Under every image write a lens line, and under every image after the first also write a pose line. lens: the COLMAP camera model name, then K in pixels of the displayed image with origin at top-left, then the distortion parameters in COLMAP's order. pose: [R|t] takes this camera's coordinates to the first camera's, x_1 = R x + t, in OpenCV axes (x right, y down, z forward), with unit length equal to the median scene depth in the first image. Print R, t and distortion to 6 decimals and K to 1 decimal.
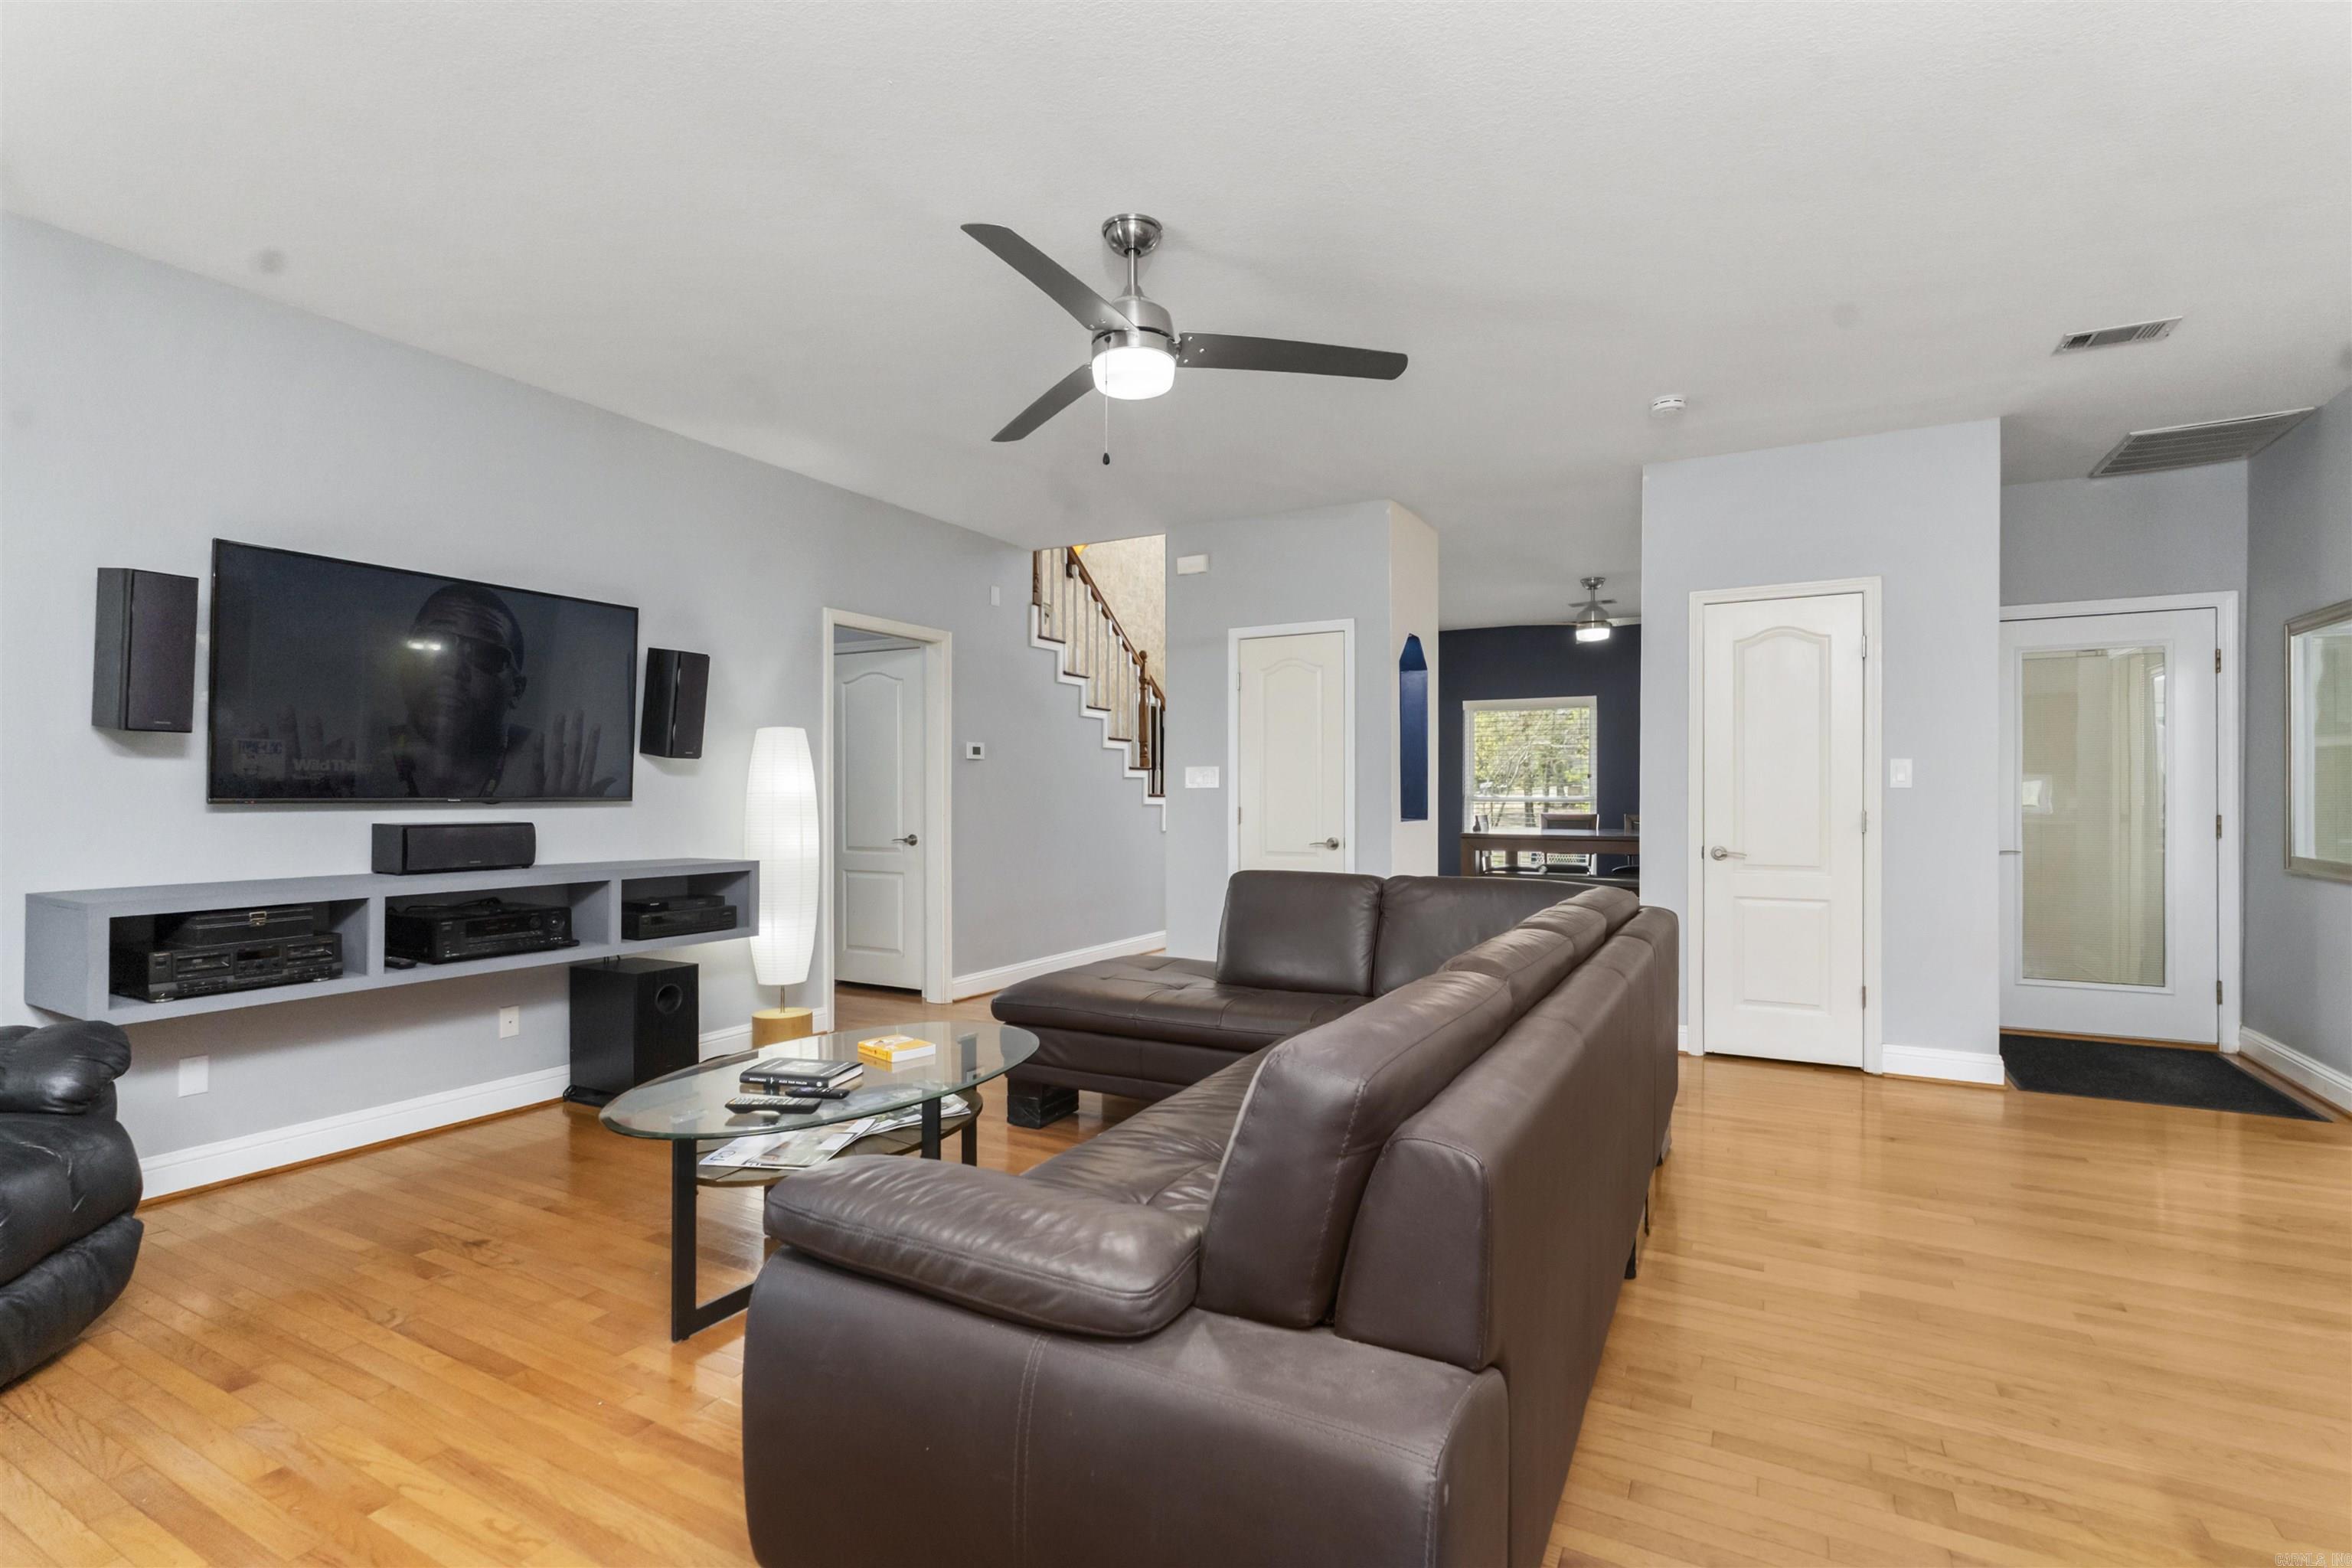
lens RADIAL K [[1084.5, 0, 1187.9], [0, 1084.5, 788.7], [0, 0, 1]] dist [-0.002305, -0.000777]
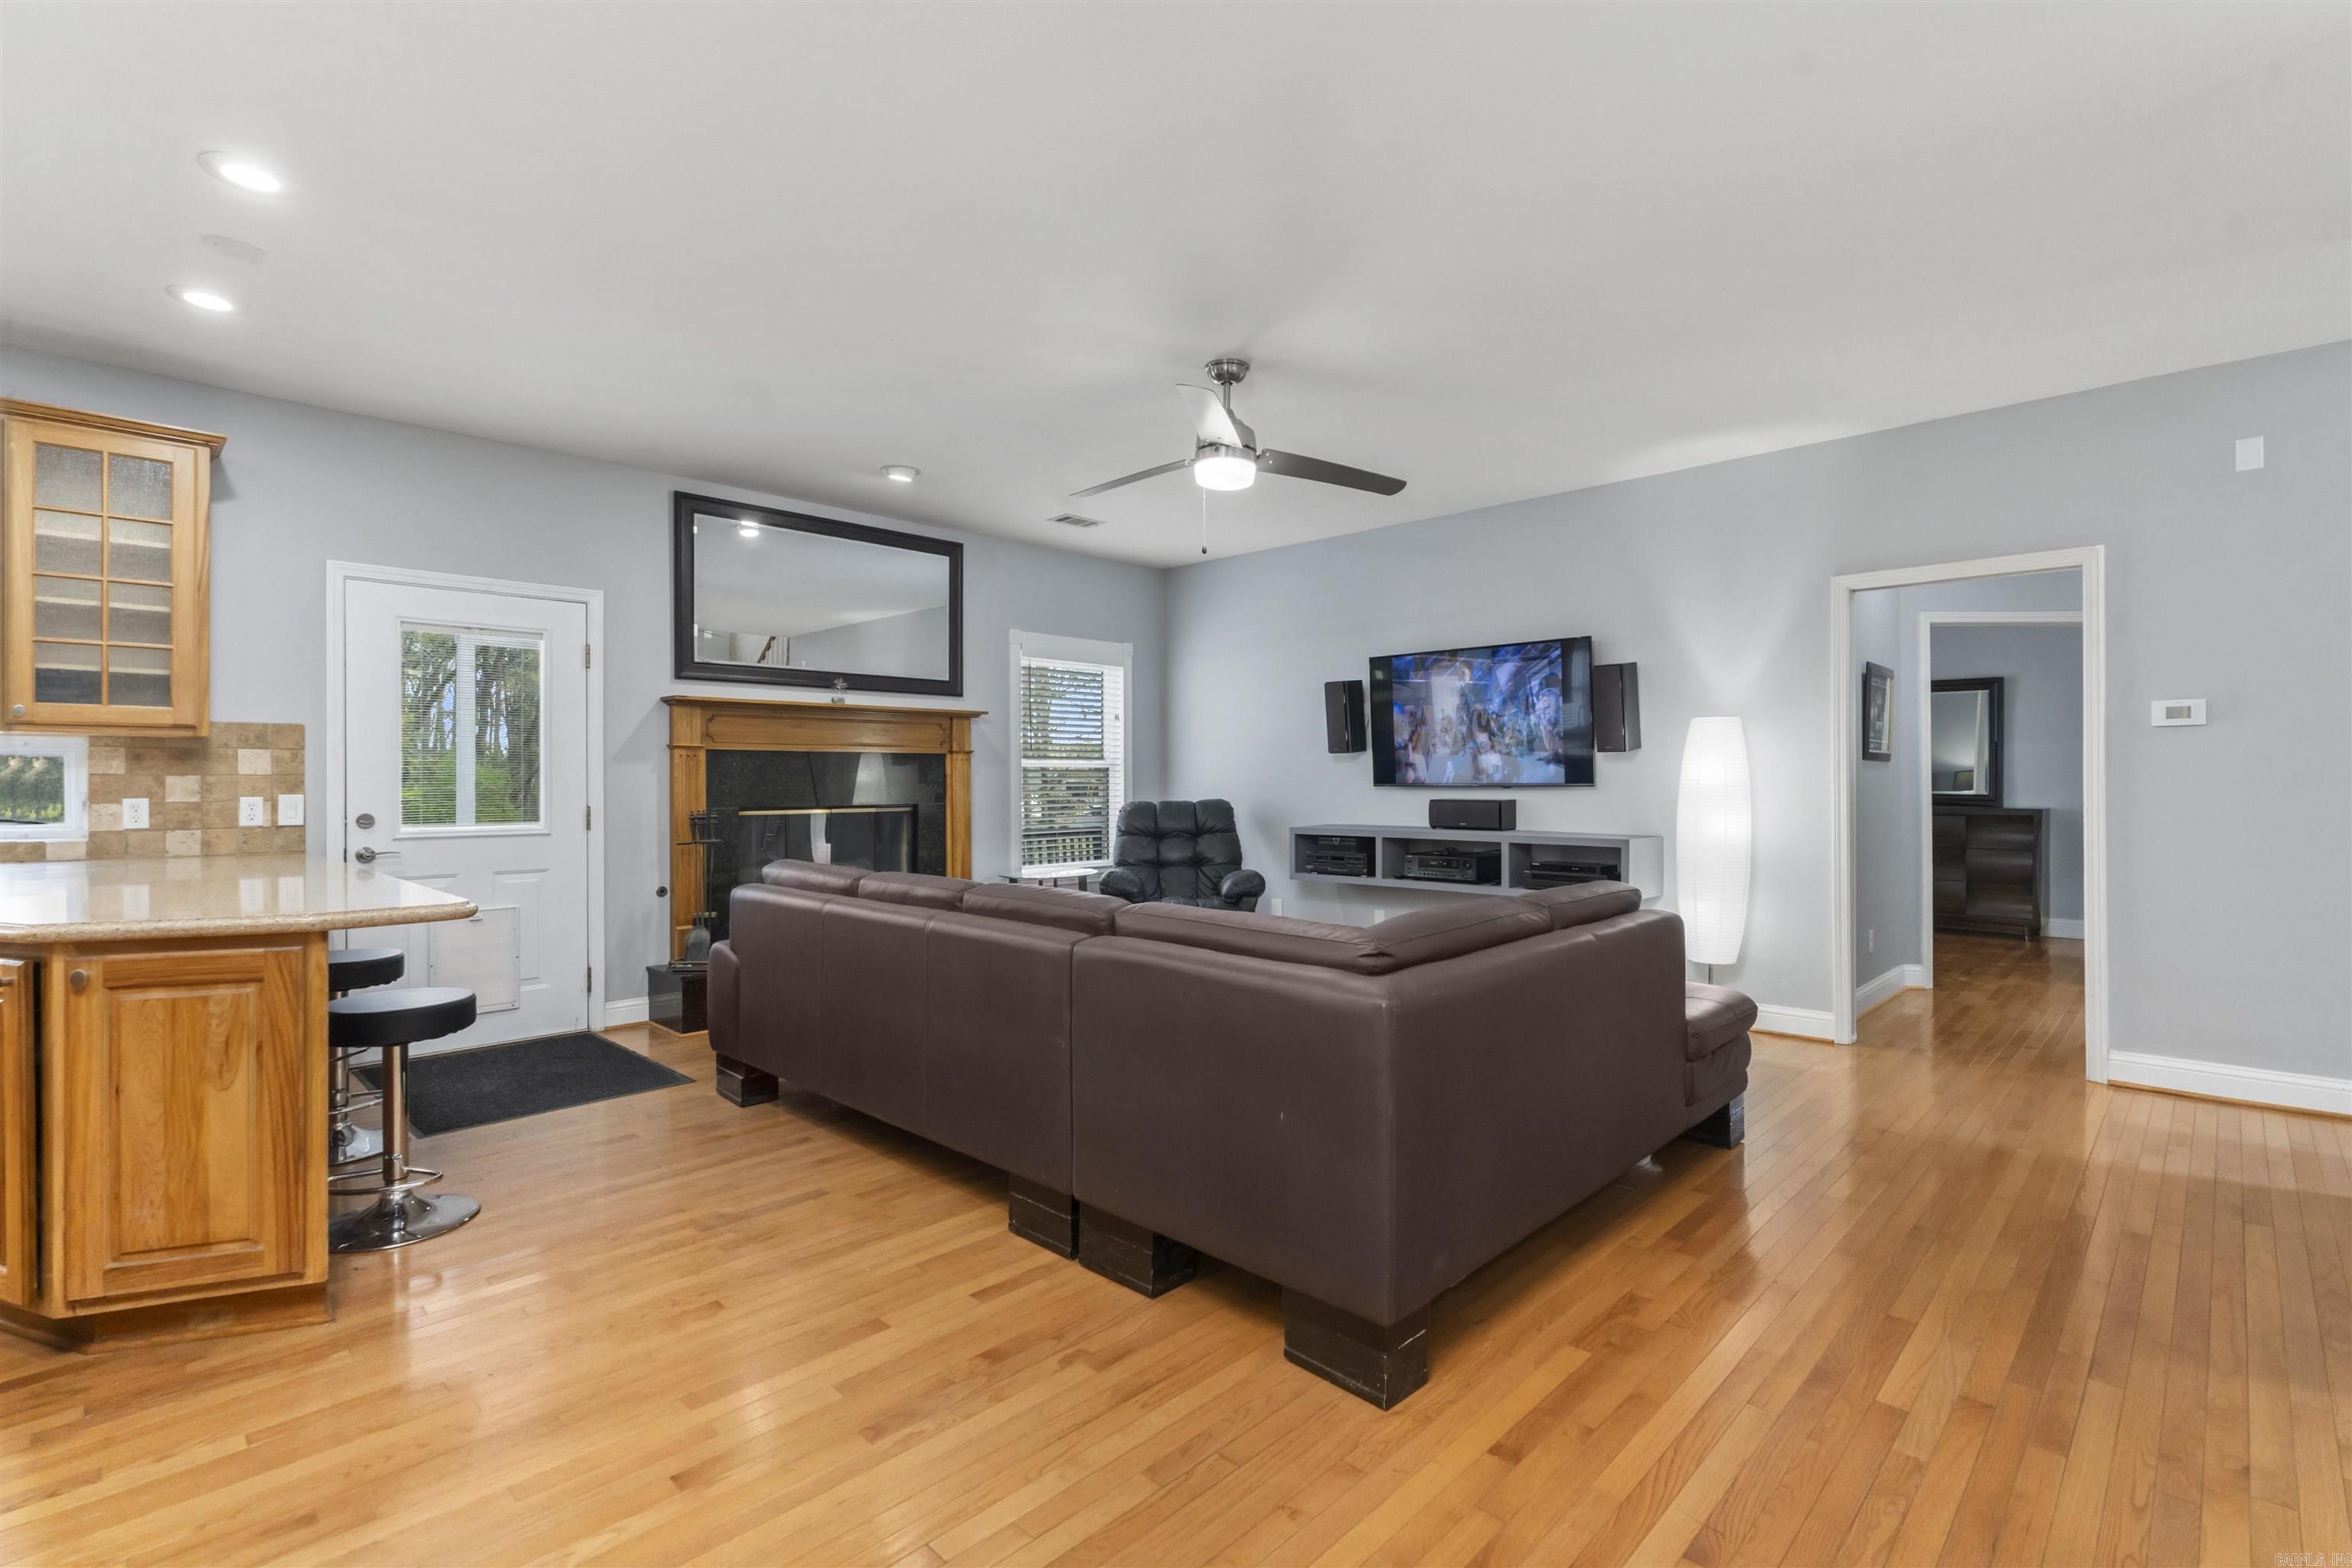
lens RADIAL K [[1084.5, 0, 1180.8], [0, 1084.5, 773.7], [0, 0, 1]] dist [-0.002305, -0.000777]
pose [[-0.272939, -0.000468, -0.962031, 1.194452], [0.009924, 0.999945, -0.003302, -0.006594], [0.961980, -0.010449, -0.272920, 1.236721]]
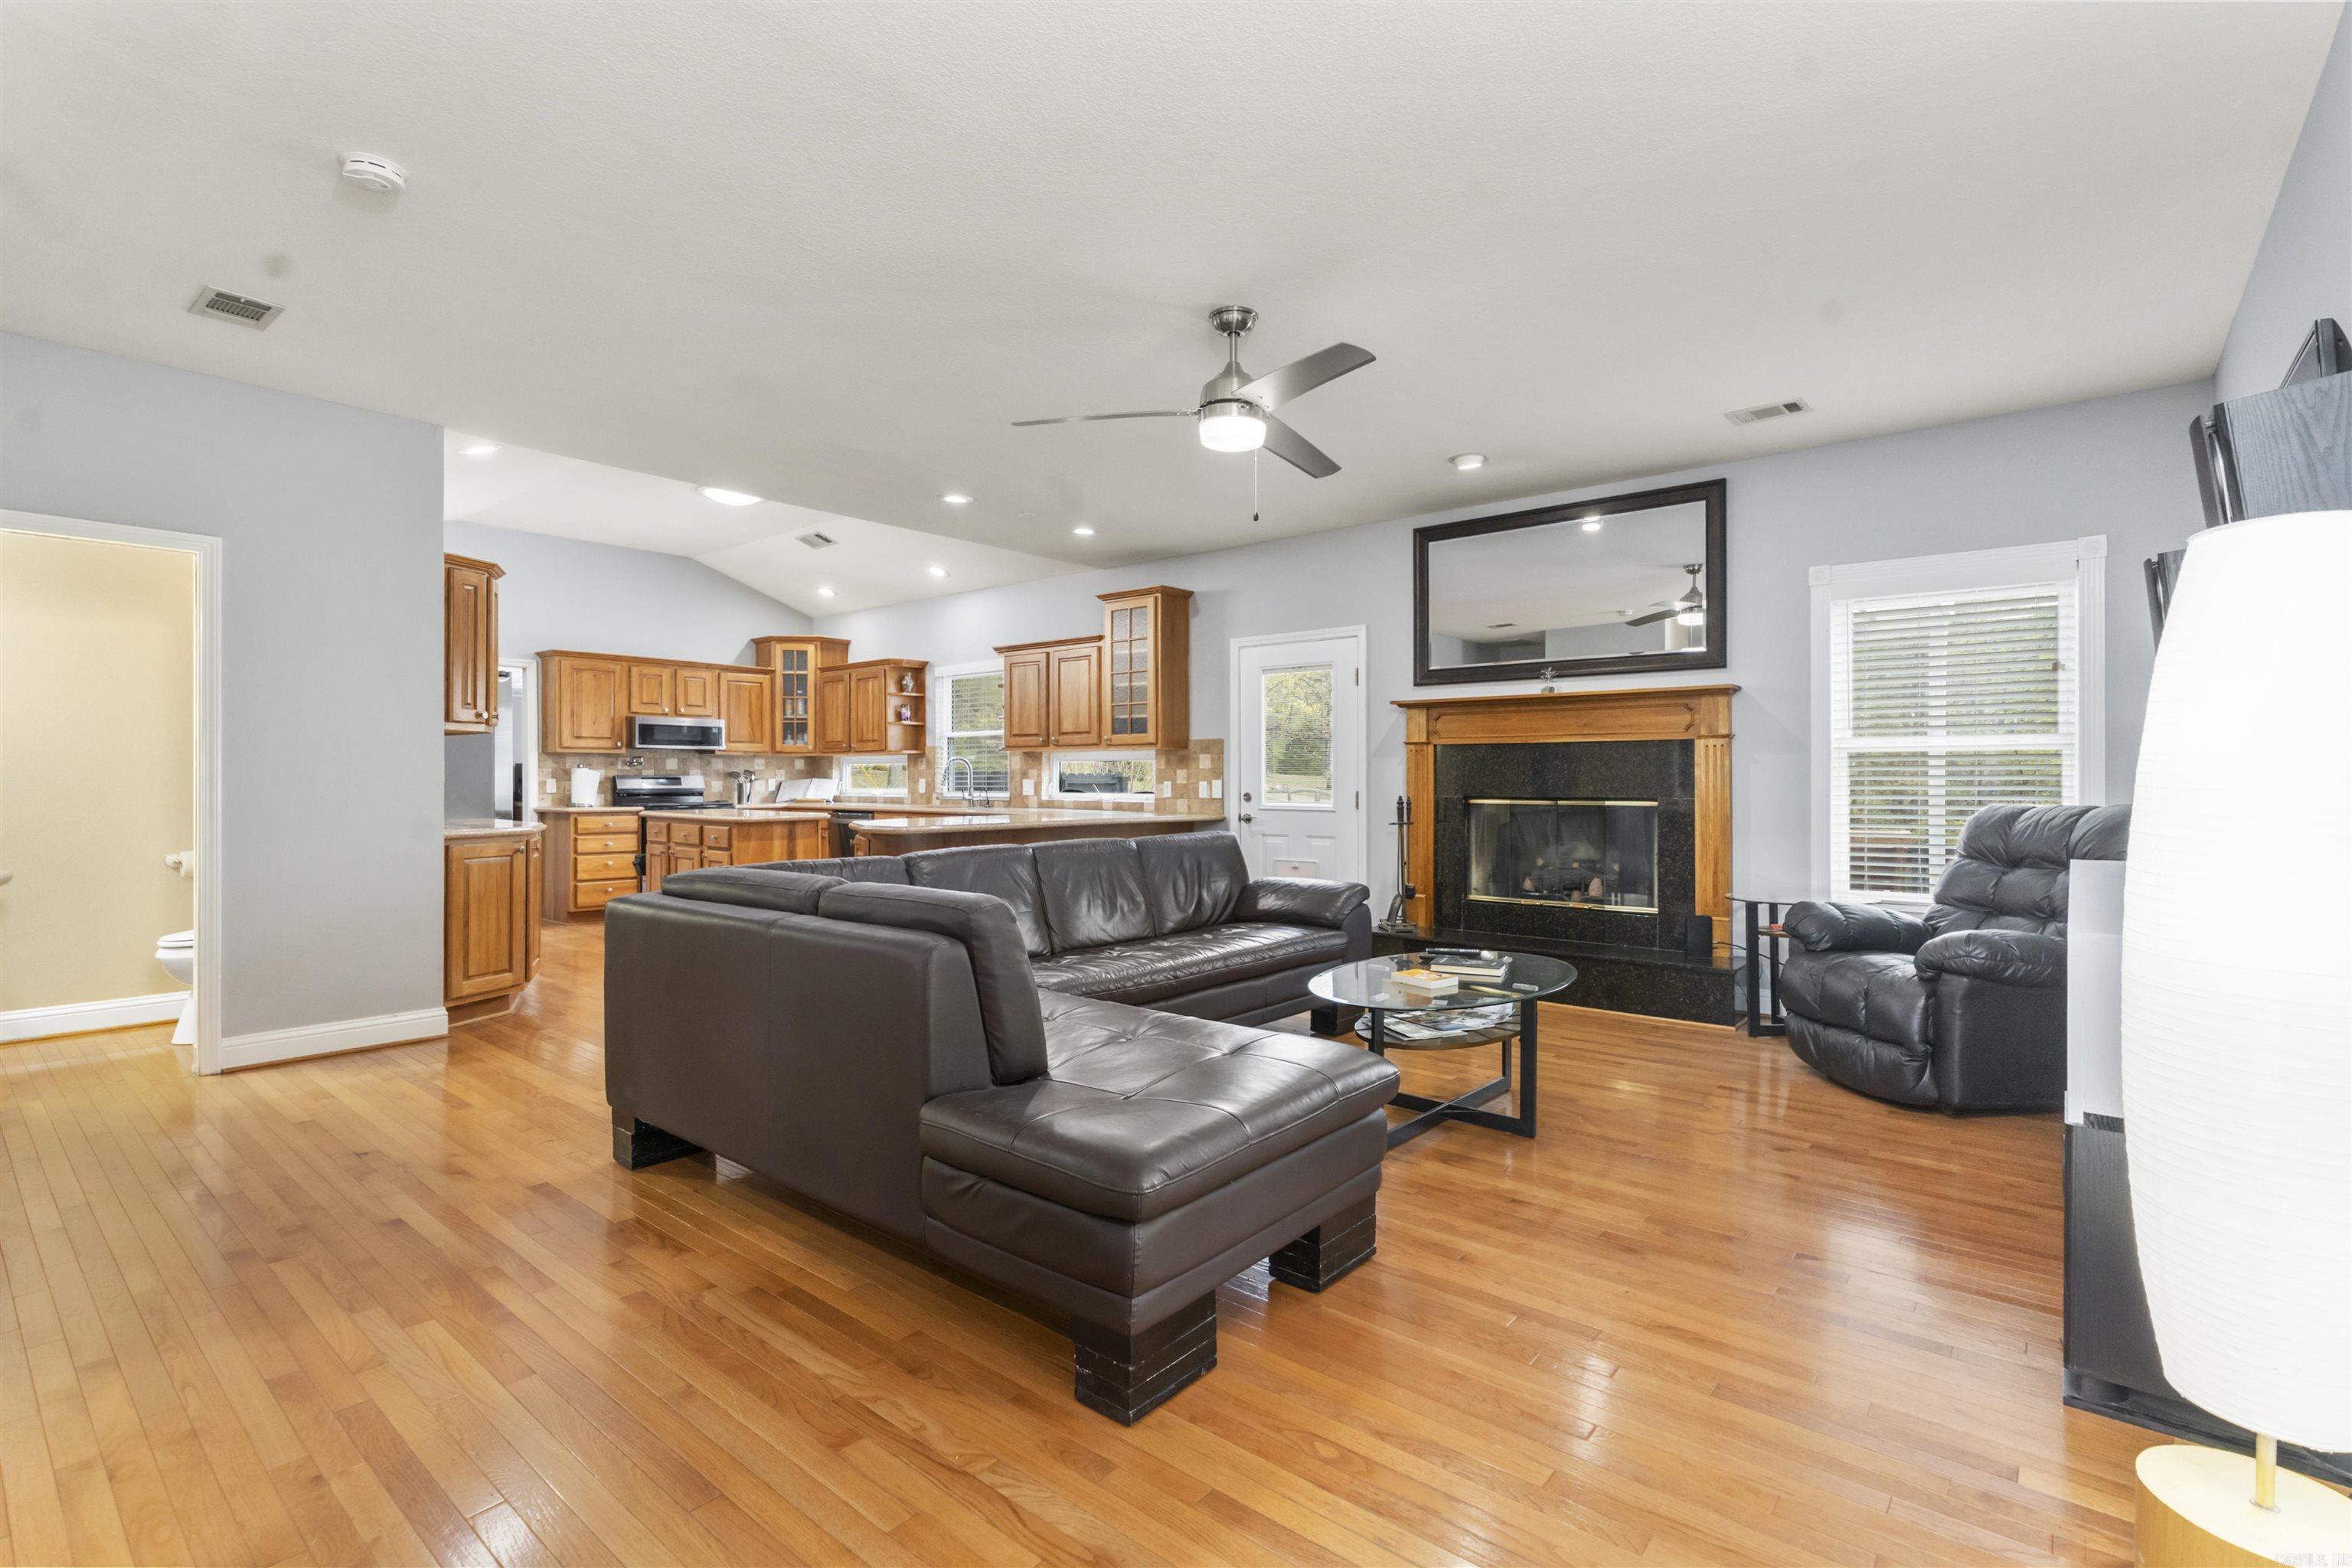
lens RADIAL K [[1084.5, 0, 1183.8], [0, 1084.5, 776.9], [0, 0, 1]] dist [-0.002305, -0.000777]
pose [[-0.979105, 0.003221, 0.203331, -0.238935], [0.001314, 0.999954, -0.009510, 0.019130], [-0.203352, -0.009044, -0.979064, 2.098220]]
